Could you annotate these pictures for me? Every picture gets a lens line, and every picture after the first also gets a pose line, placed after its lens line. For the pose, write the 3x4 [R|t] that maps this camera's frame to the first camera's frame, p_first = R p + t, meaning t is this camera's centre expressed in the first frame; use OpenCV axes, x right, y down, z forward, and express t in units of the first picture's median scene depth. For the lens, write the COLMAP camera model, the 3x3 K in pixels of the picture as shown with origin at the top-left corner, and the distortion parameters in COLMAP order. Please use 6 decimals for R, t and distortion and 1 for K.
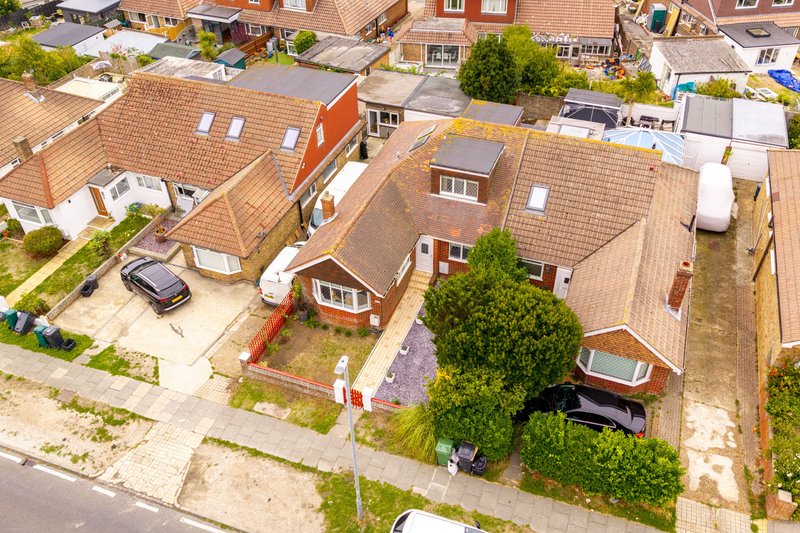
lens RADIAL K [[659.3, 0, 400.0], [0, 659.3, 266.5], [0, 0, 1]] dist [0.015696, 0.000449]
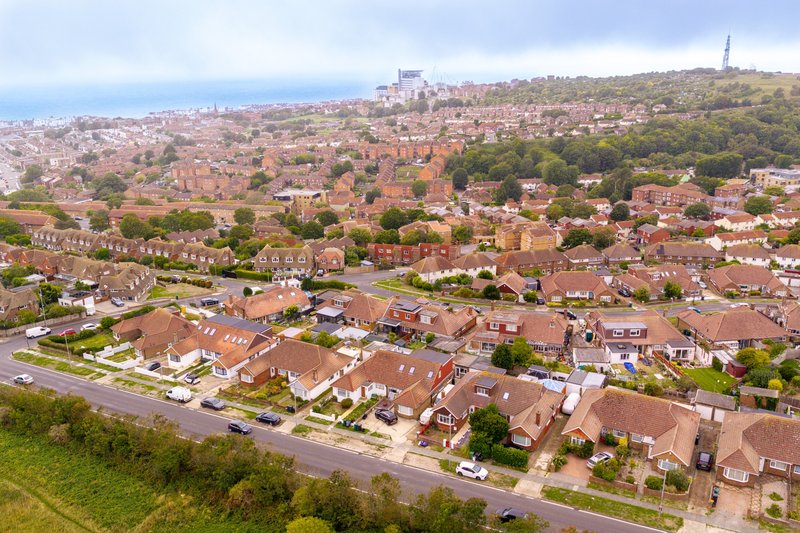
lens RADIAL K [[659.3, 0, 400.0], [0, 659.3, 266.5], [0, 0, 1]] dist [0.015696, 0.000449]
pose [[0.990745, 0.045116, -0.128021, 0.061016], [-0.090243, 0.923454, -0.372947, 0.480970], [0.101395, 0.381048, 0.918978, -1.953657]]
